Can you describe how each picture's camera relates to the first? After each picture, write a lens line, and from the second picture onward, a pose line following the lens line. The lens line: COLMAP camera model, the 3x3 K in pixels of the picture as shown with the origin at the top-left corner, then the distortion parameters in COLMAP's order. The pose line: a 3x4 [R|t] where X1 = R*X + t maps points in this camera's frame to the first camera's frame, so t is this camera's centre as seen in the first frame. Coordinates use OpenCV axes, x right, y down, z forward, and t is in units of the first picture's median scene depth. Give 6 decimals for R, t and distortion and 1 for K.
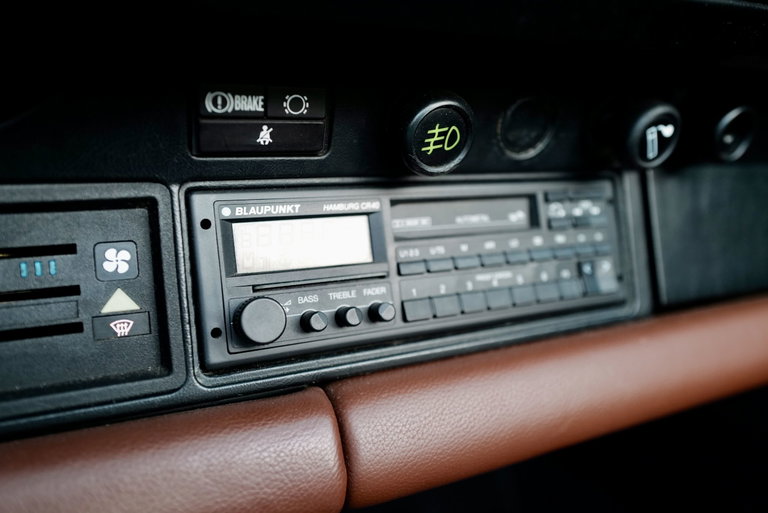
lens RADIAL K [[590.9, 0, 384.0], [0, 590.9, 256.5], [0, 0, 1]] dist [-0.015319, -0.000191]
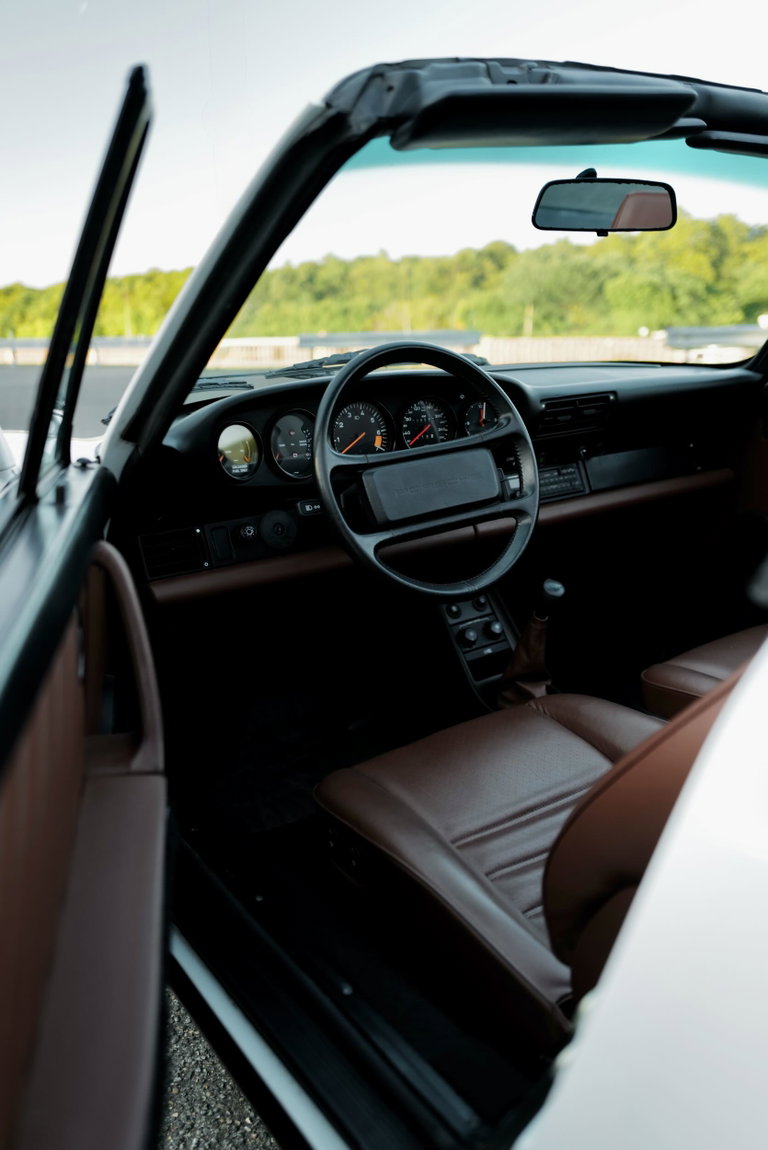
lens RADIAL K [[914.2, 0, 384.0], [0, 914.2, 575.0], [0, 0, 1]] dist [-0.004631, -0.003573]
pose [[0.985186, -0.143990, 0.093139, -1.988008], [0.147175, 0.988707, -0.028246, 0.763387], [-0.088020, 0.041535, 0.995252, -6.299604]]
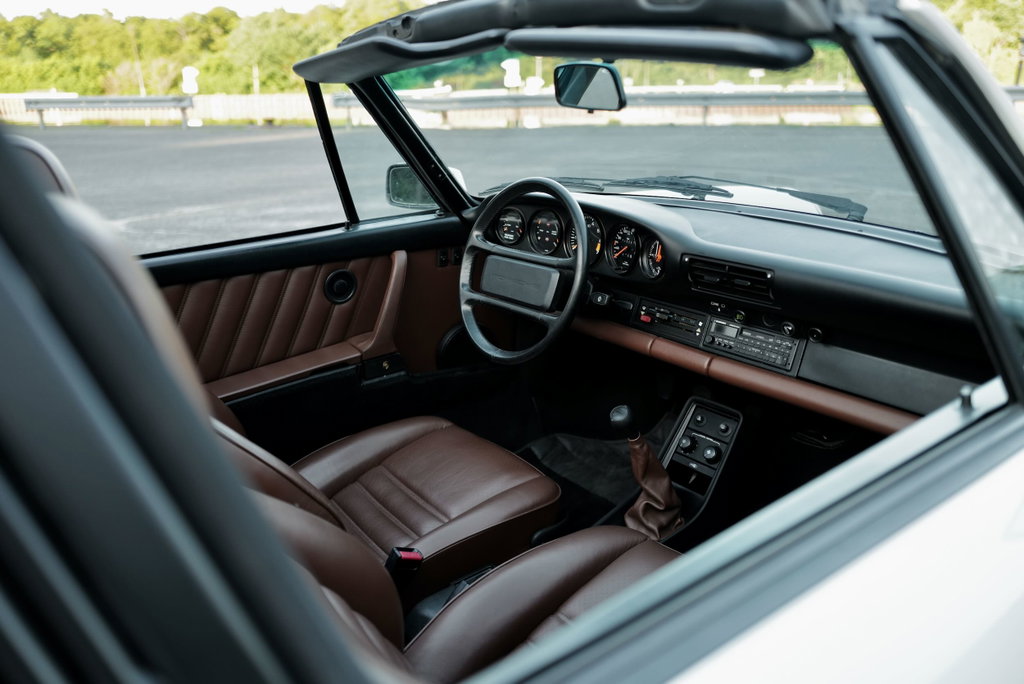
lens RADIAL K [[758.0, 0, 512.0], [0, 758.0, 342.0], [0, 0, 1]] dist [-0.085880, 0.000134]
pose [[0.183253, 0.250522, -0.950609, 5.430970], [-0.251617, 0.946726, 0.200994, -0.727068], [0.950320, 0.202357, 0.236526, -2.188668]]
